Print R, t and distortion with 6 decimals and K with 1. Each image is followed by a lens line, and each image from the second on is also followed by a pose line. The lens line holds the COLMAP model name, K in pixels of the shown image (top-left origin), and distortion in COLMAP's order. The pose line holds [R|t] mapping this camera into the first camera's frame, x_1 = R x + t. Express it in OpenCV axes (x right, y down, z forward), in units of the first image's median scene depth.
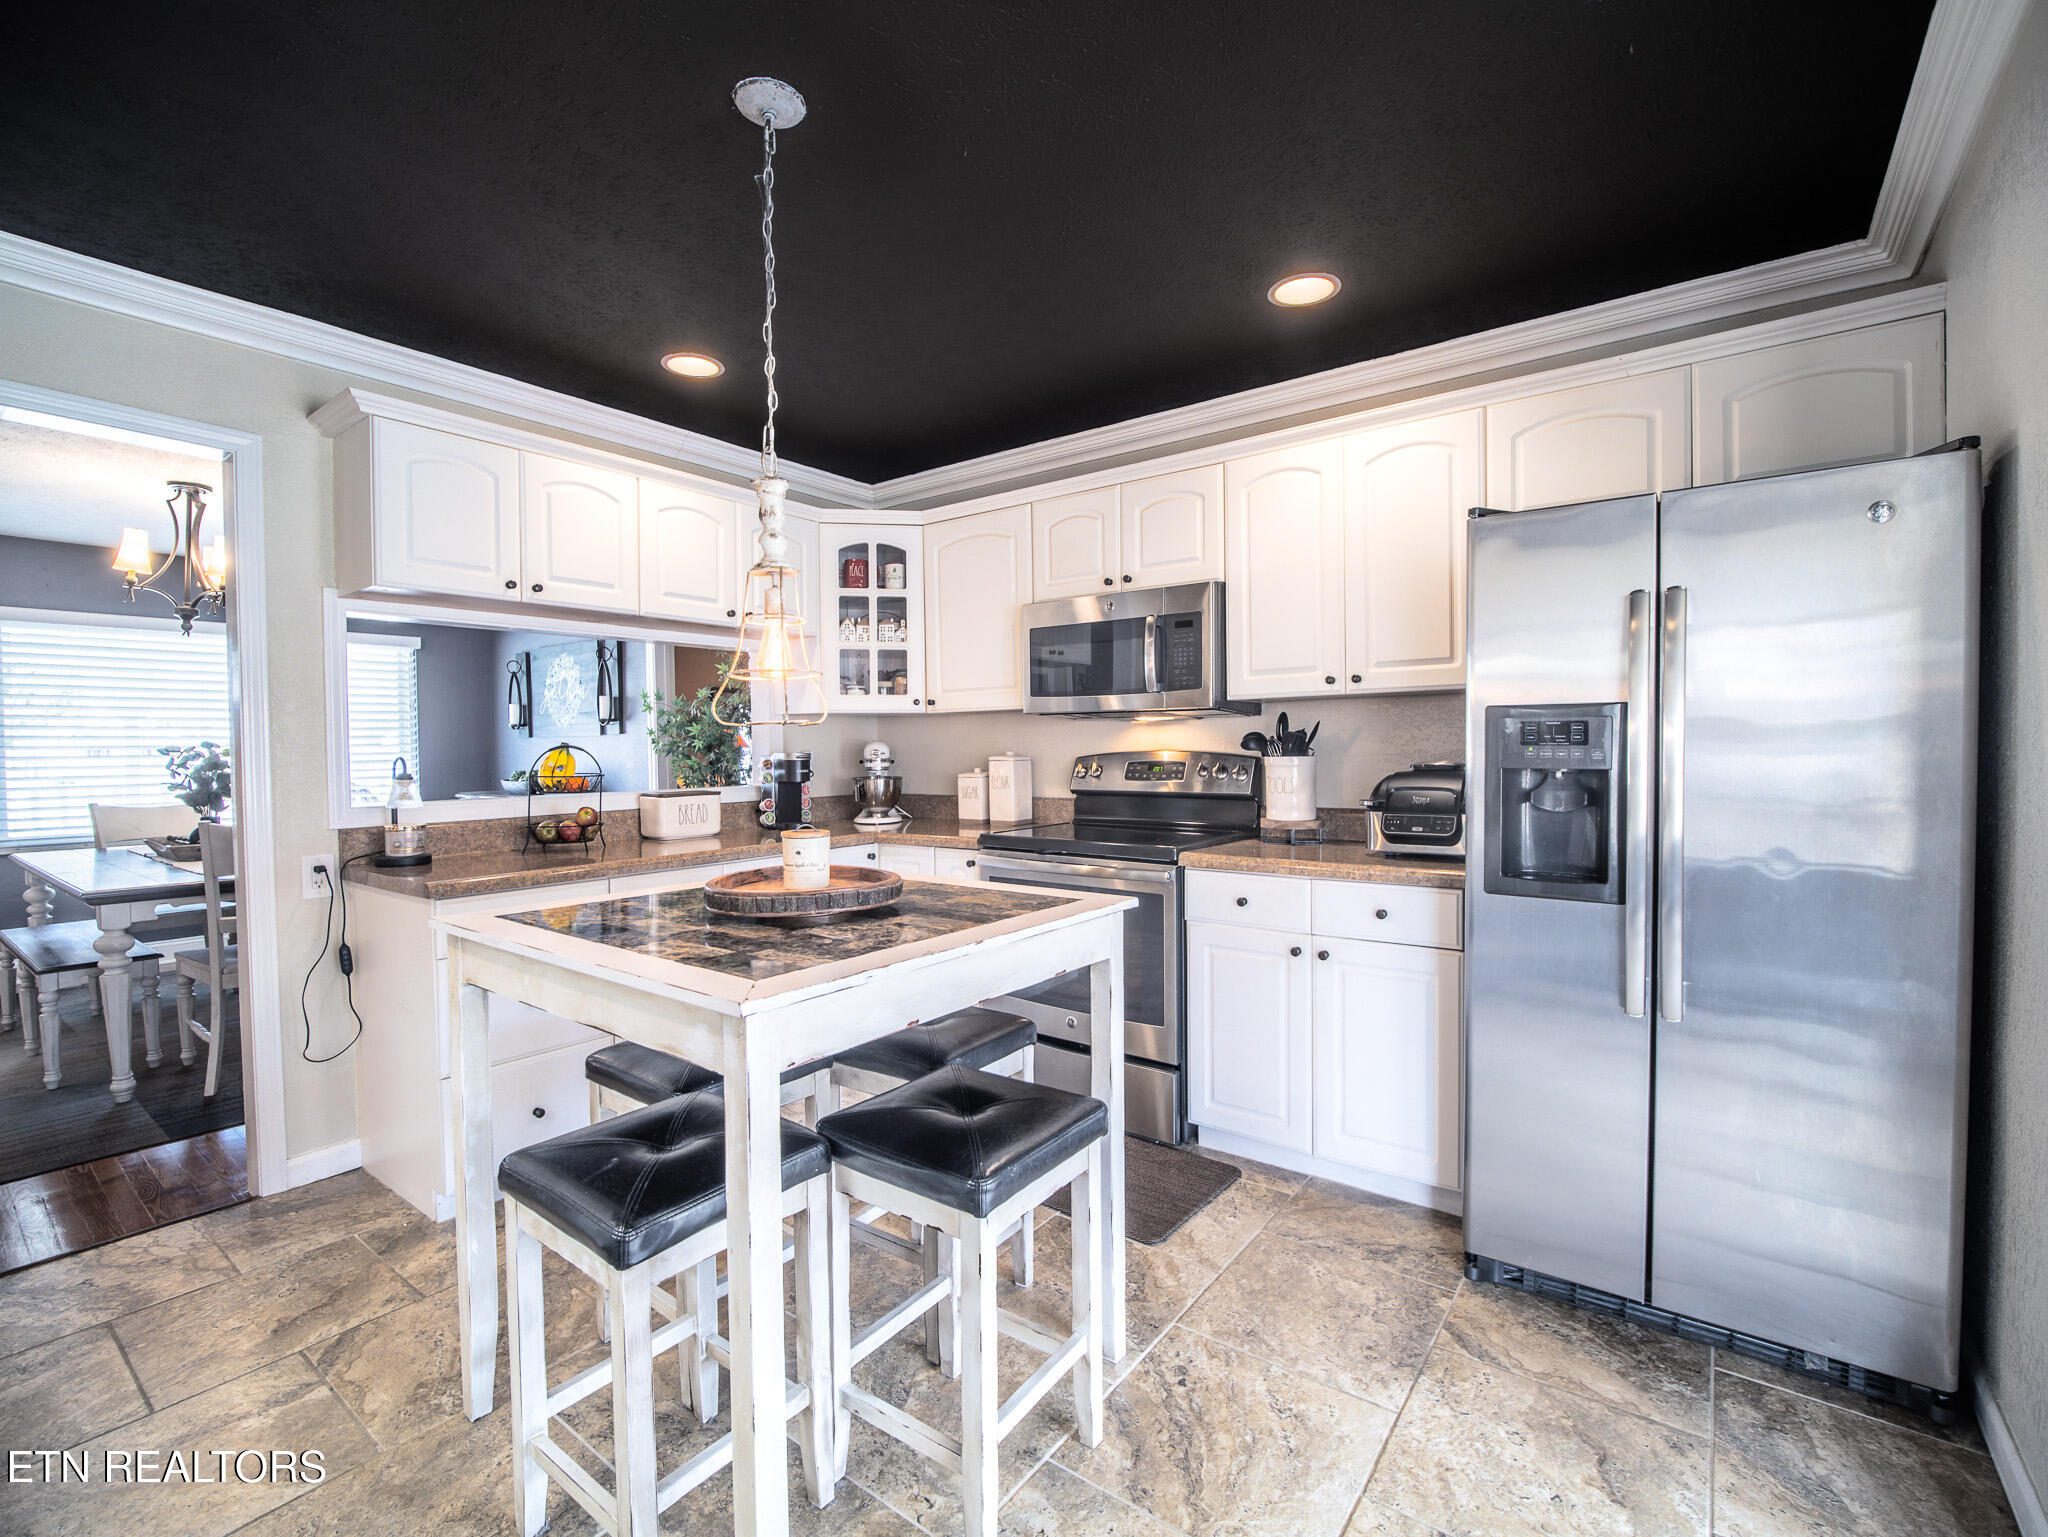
lens RADIAL K [[918.5, 0, 1024.2], [0, 918.5, 765.2], [0, 0, 1]] dist [-0.016605, -0.000956]
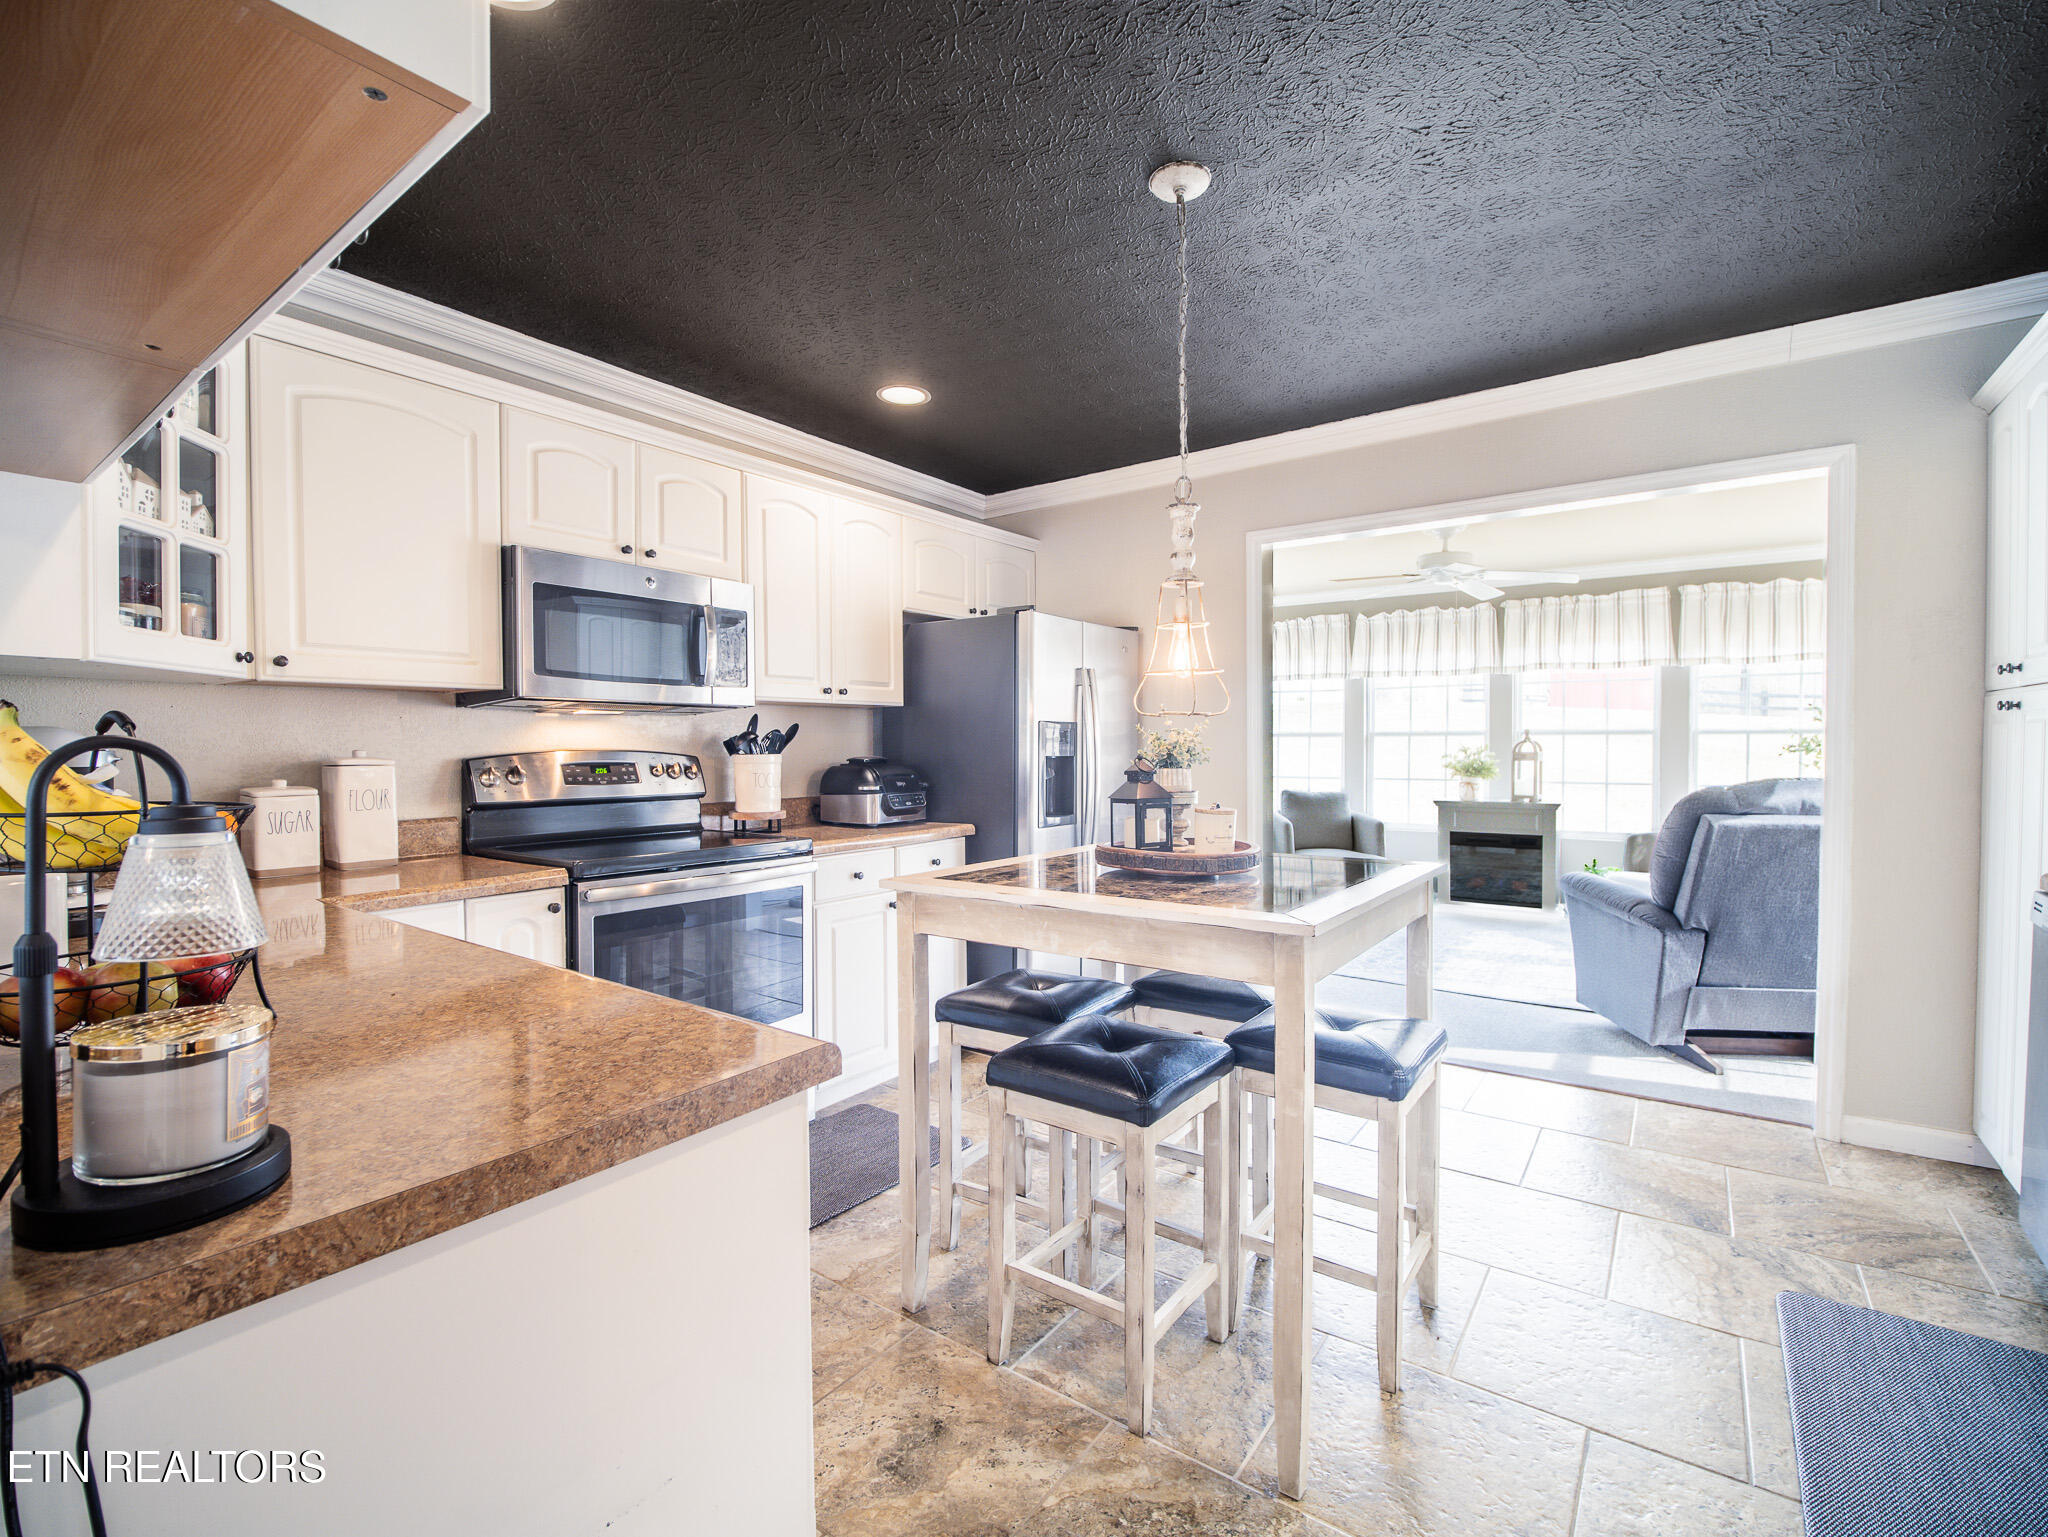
lens RADIAL K [[918.5, 0, 1024.2], [0, 918.5, 765.2], [0, 0, 1]] dist [-0.016605, -0.000956]
pose [[-0.008513, -0.004346, 0.999954, -0.723861], [0.032200, 0.999471, 0.004618, 0.007876], [-0.999445, 0.032238, -0.008369, 0.603444]]
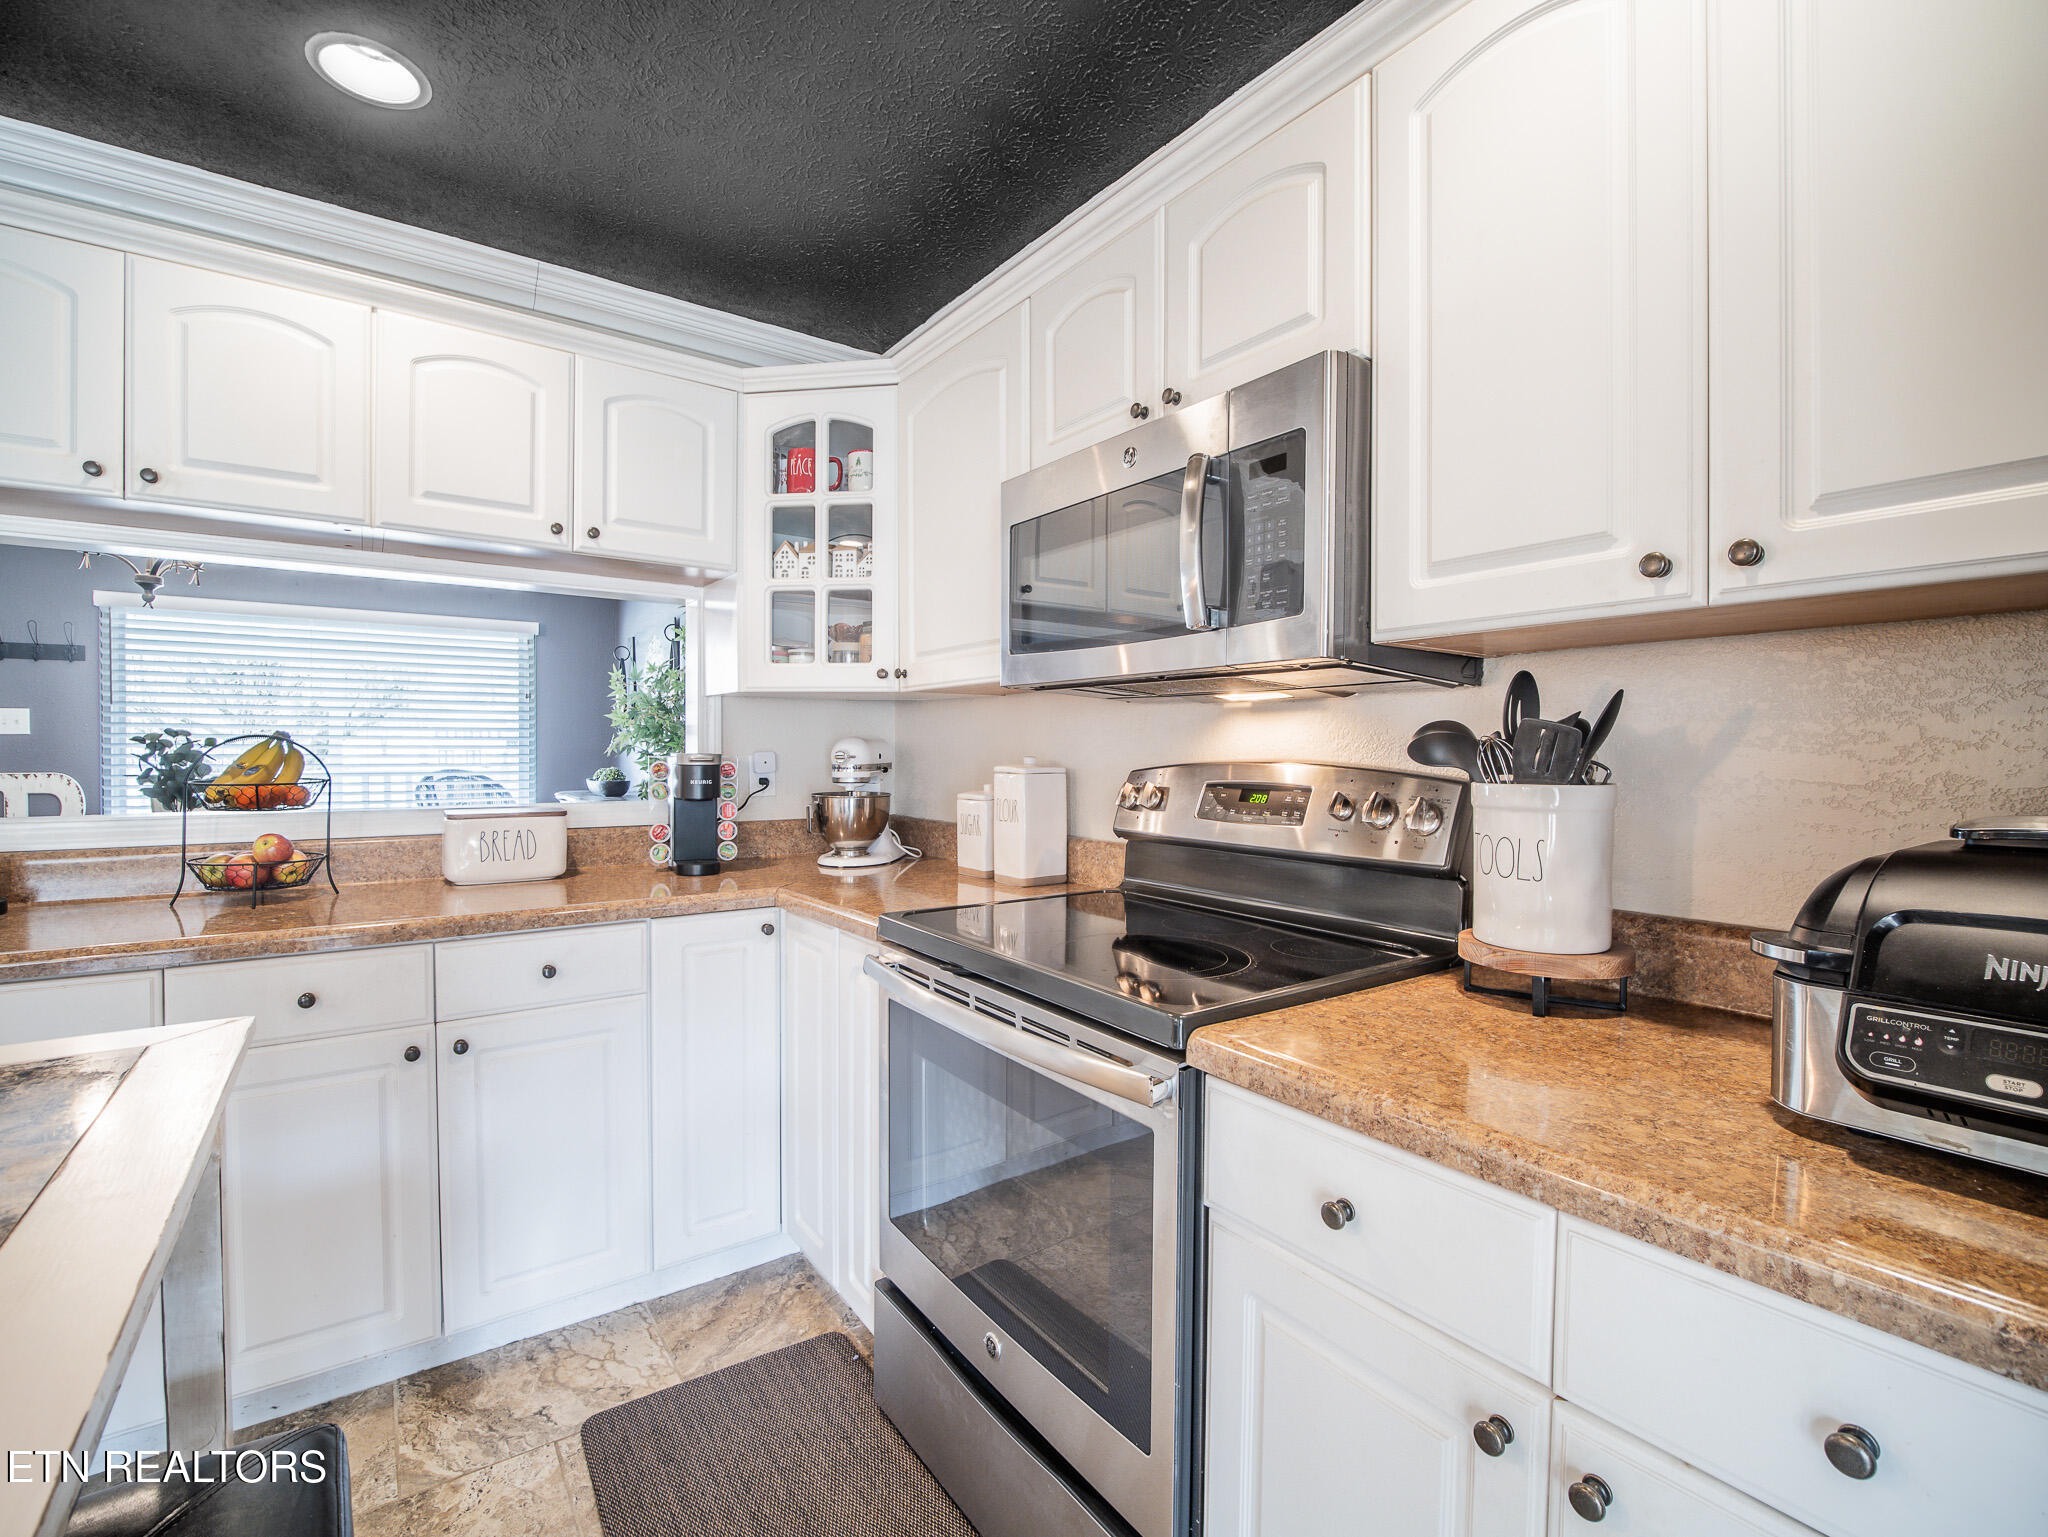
lens RADIAL K [[918.5, 0, 1024.2], [0, 918.5, 765.2], [0, 0, 1]] dist [-0.016605, -0.000956]
pose [[0.953726, 0.021081, -0.299936, 0.172479], [-0.022177, 0.999754, -0.000248, -0.010829], [0.299857, 0.006888, 0.953959, 0.491555]]
